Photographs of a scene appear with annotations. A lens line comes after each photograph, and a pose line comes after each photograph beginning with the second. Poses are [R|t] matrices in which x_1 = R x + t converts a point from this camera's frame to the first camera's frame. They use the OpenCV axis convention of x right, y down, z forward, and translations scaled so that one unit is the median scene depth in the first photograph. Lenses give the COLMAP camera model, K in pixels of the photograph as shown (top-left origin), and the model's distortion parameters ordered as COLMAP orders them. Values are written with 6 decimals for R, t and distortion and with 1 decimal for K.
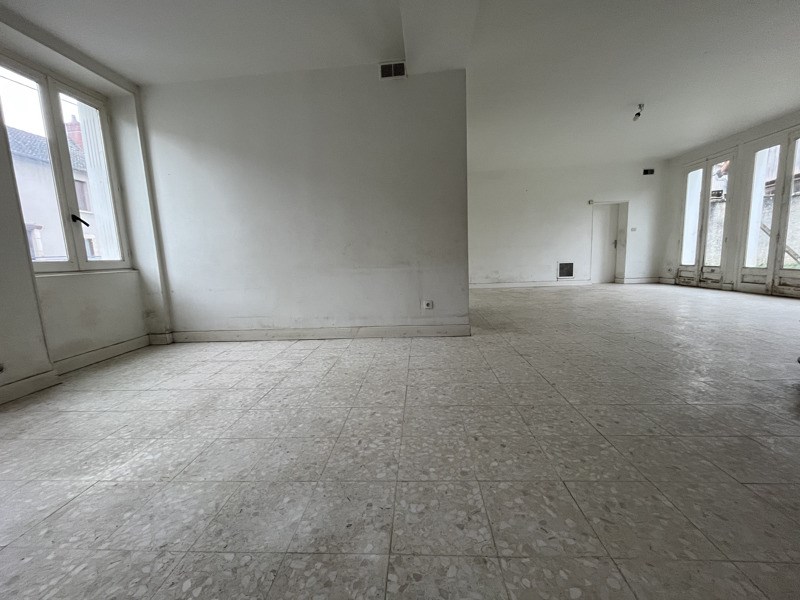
lens RADIAL K [[324.2, 0, 398.7], [0, 324.2, 299.5], [0, 0, 1]] dist [-0.000278, 0.000023]
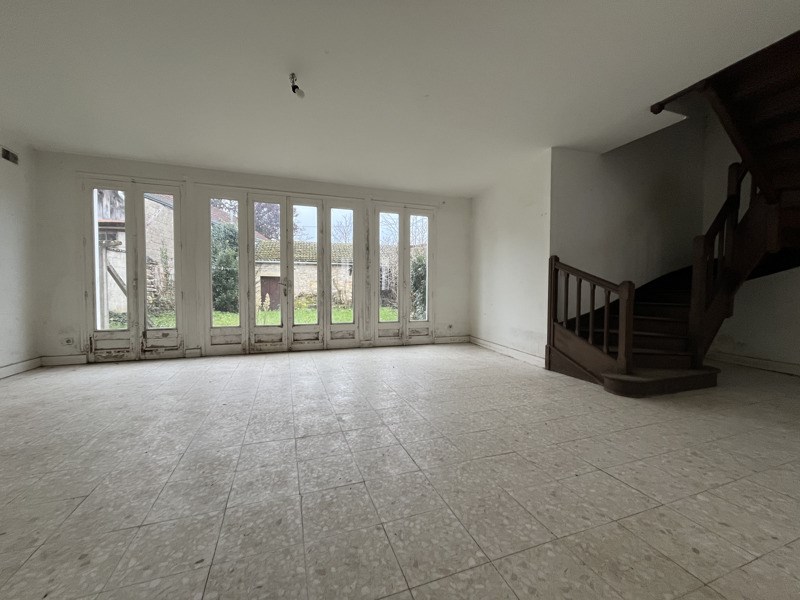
lens RADIAL K [[324.2, 0, 401.1], [0, 324.2, 303.5], [0, 0, 1]] dist [-0.000278, 0.000023]
pose [[-0.397195, 0.025490, 0.917380, 0.069855], [0.142489, 0.989205, 0.034207, -0.105602], [-0.906605, 0.144303, -0.396539, 0.773597]]
